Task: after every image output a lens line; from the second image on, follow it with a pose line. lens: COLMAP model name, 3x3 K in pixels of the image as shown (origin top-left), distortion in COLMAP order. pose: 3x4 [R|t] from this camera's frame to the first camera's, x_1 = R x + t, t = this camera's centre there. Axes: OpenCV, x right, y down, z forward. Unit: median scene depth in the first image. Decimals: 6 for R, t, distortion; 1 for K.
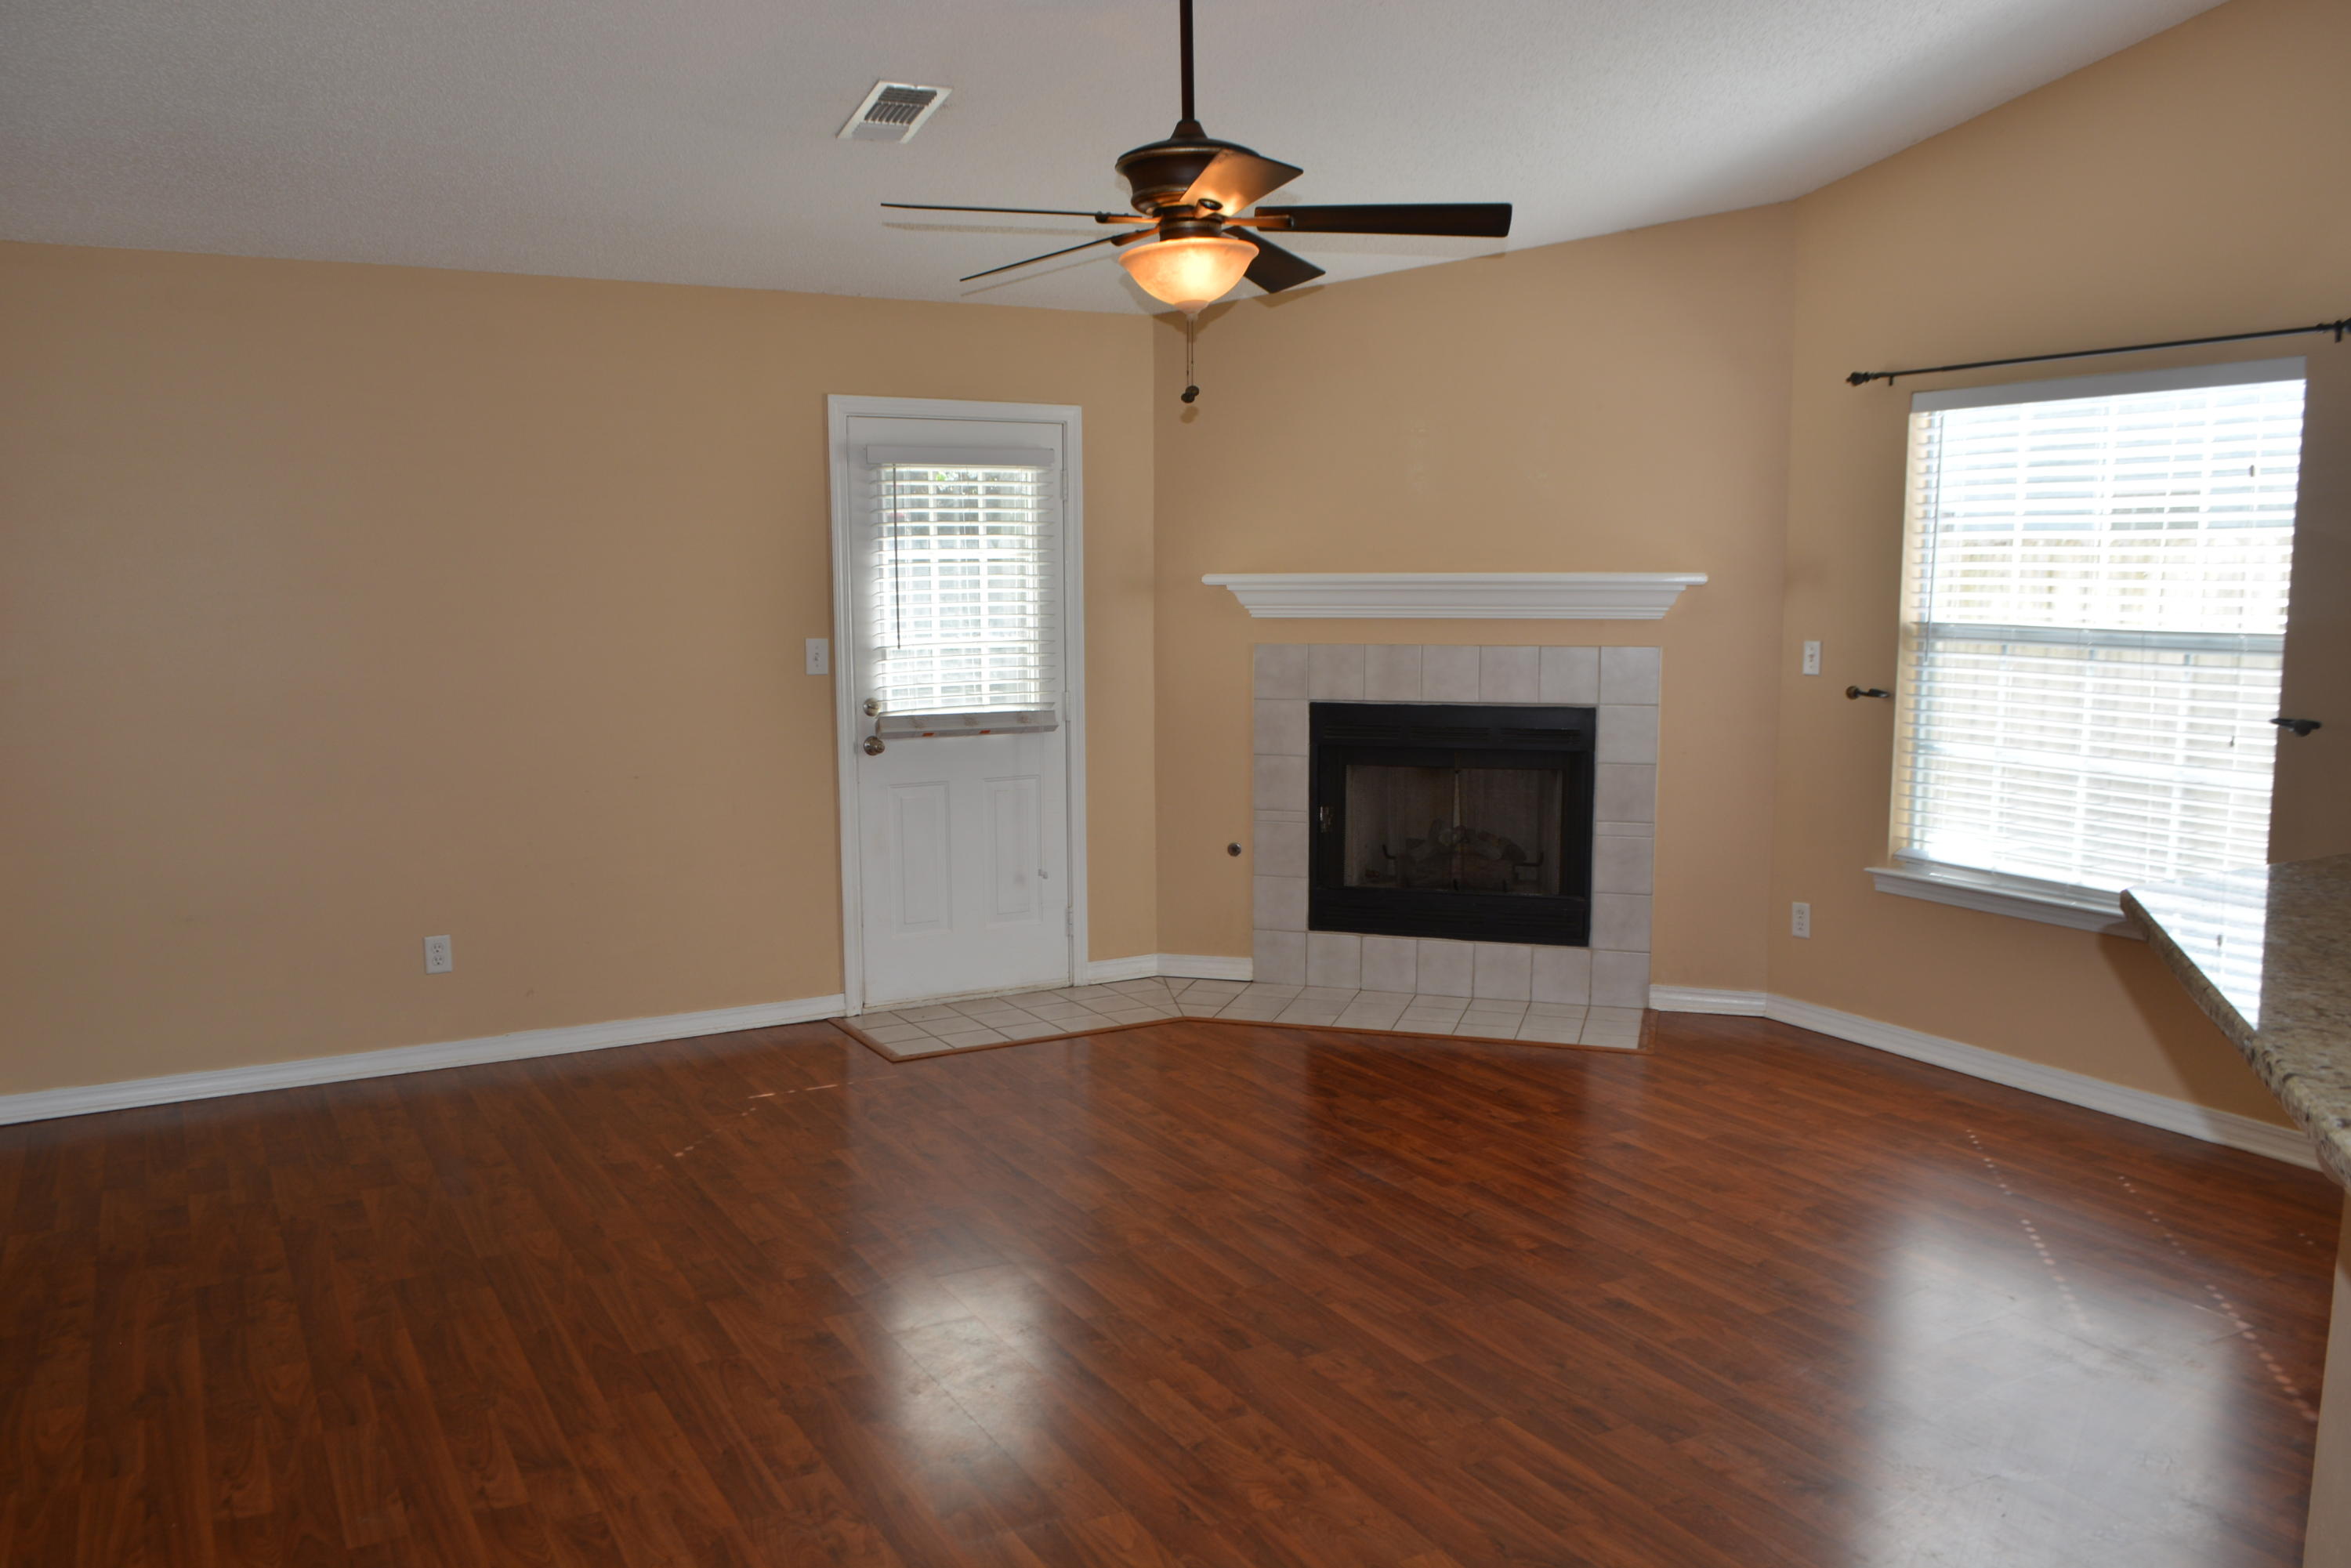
lens RADIAL K [[1849.2, 0, 1132.4], [0, 1849.2, 810.4], [0, 0, 1]] dist [-0.004608, -0.000149]
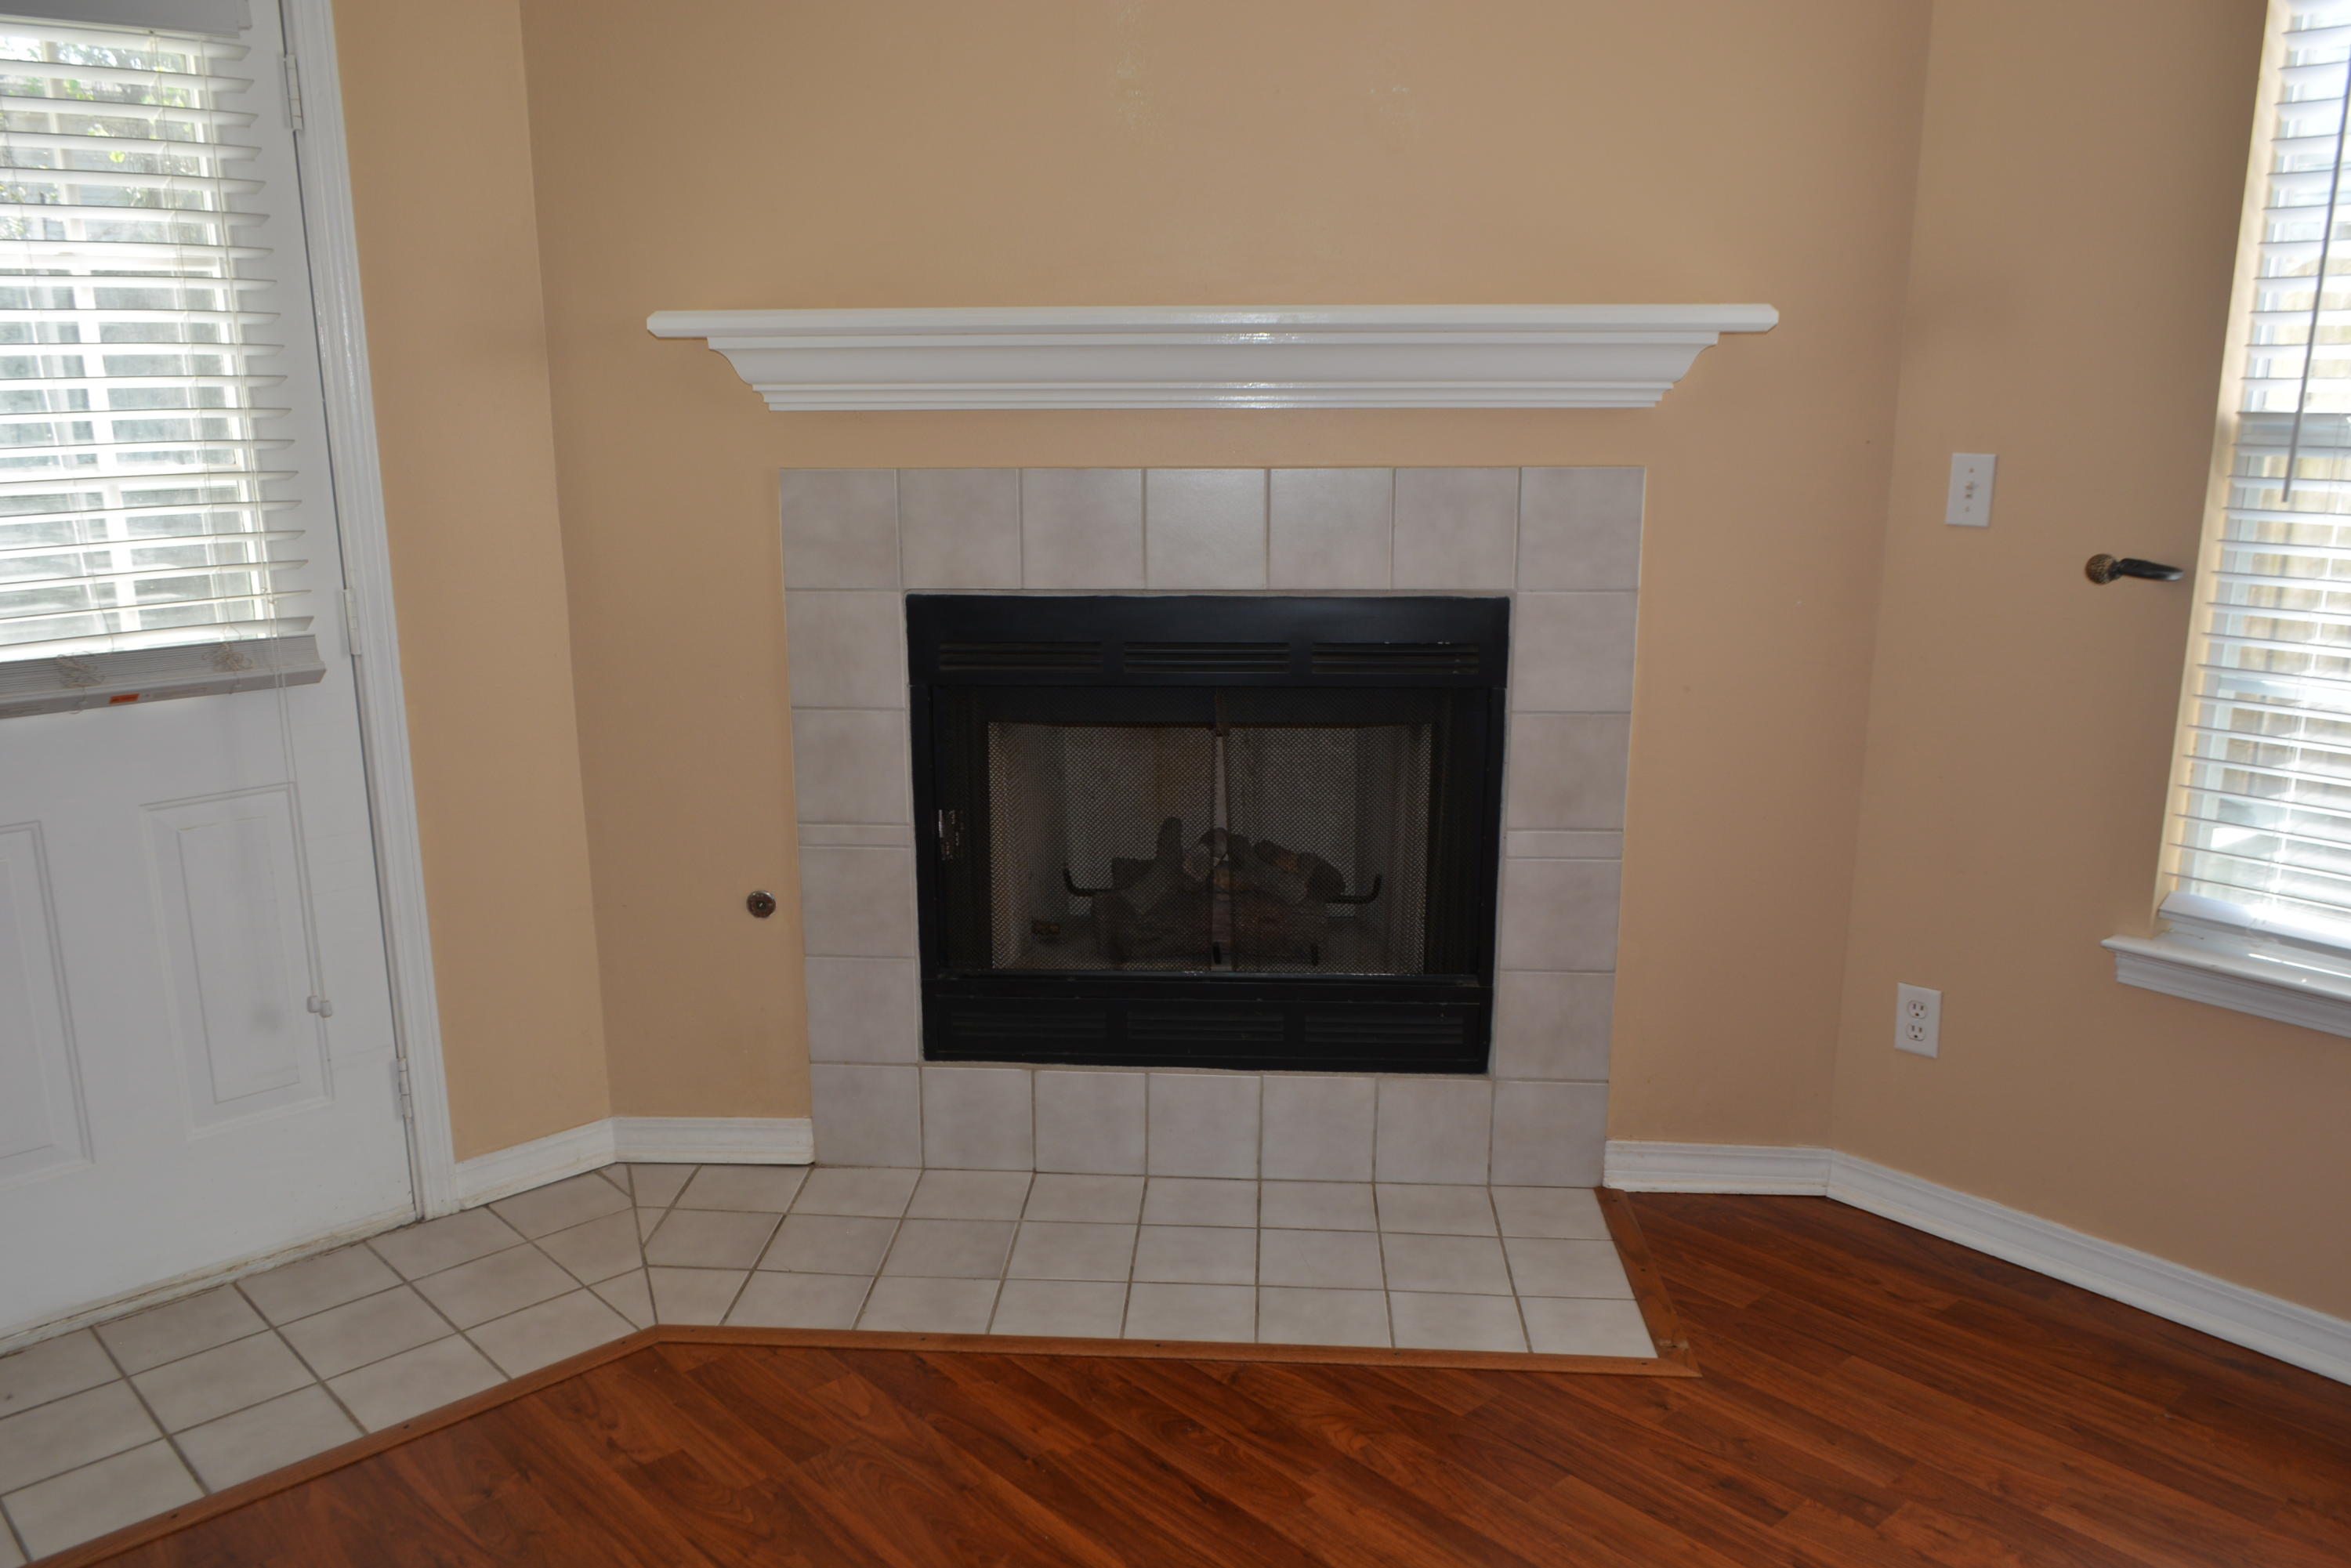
lens RADIAL K [[1849.2, 0, 1132.4], [0, 1849.2, 810.4], [0, 0, 1]] dist [-0.004608, -0.000149]
pose [[0.973471, -0.056857, 0.221635, 0.045825], [0.030872, 0.992415, 0.118991, -0.059259], [-0.226719, -0.108992, 0.967842, 0.539835]]
